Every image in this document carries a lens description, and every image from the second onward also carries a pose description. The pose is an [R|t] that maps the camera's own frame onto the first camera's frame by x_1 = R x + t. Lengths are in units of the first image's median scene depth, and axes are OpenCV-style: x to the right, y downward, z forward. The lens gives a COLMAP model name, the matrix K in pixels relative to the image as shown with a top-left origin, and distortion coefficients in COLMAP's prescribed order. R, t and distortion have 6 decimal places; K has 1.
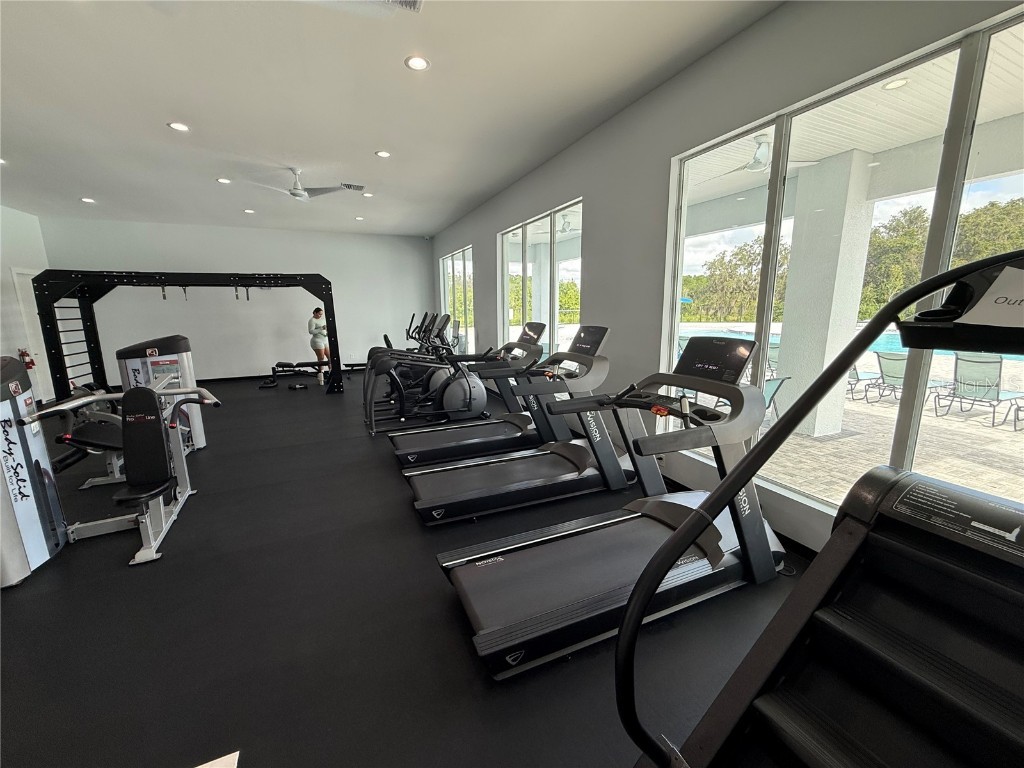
lens RADIAL K [[406.9, 0, 508.0], [0, 406.9, 385.4], [0, 0, 1]] dist [0.001832, 0.000014]
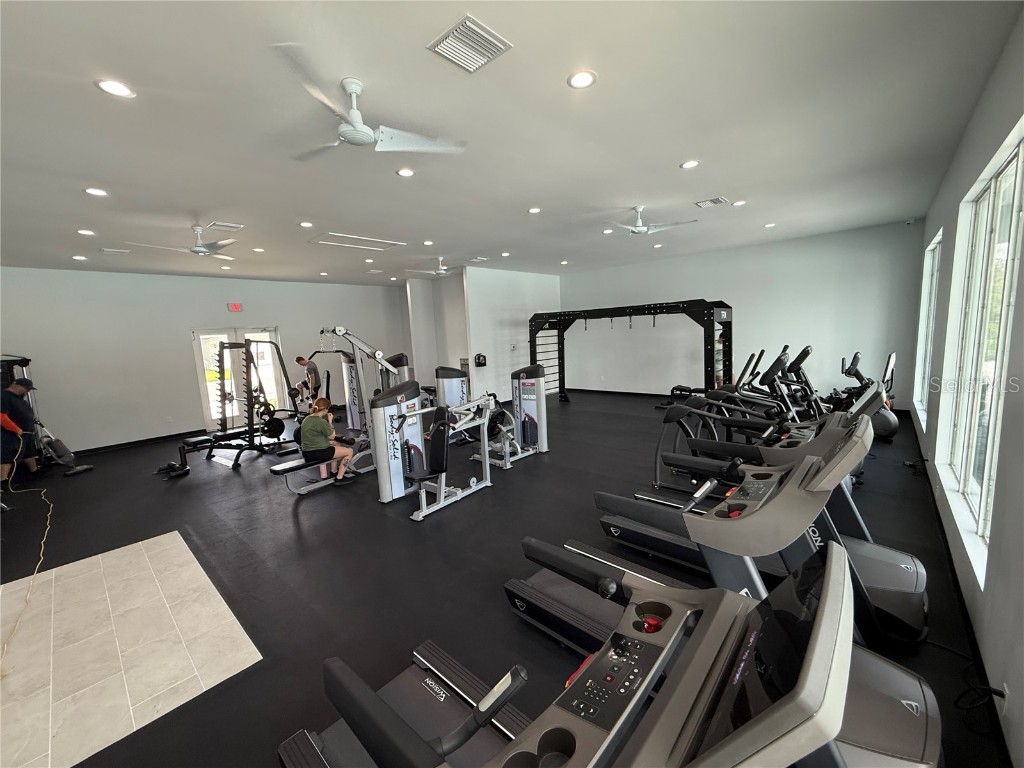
lens RADIAL K [[406.9, 0, 508.4], [0, 406.9, 383.2], [0, 0, 1]] dist [0.001832, 0.000014]
pose [[0.415349, 0.106598, -0.903395, 0.298538], [-0.130442, 0.989826, 0.056824, -0.107382], [0.900261, 0.094238, 0.425028, 0.306301]]
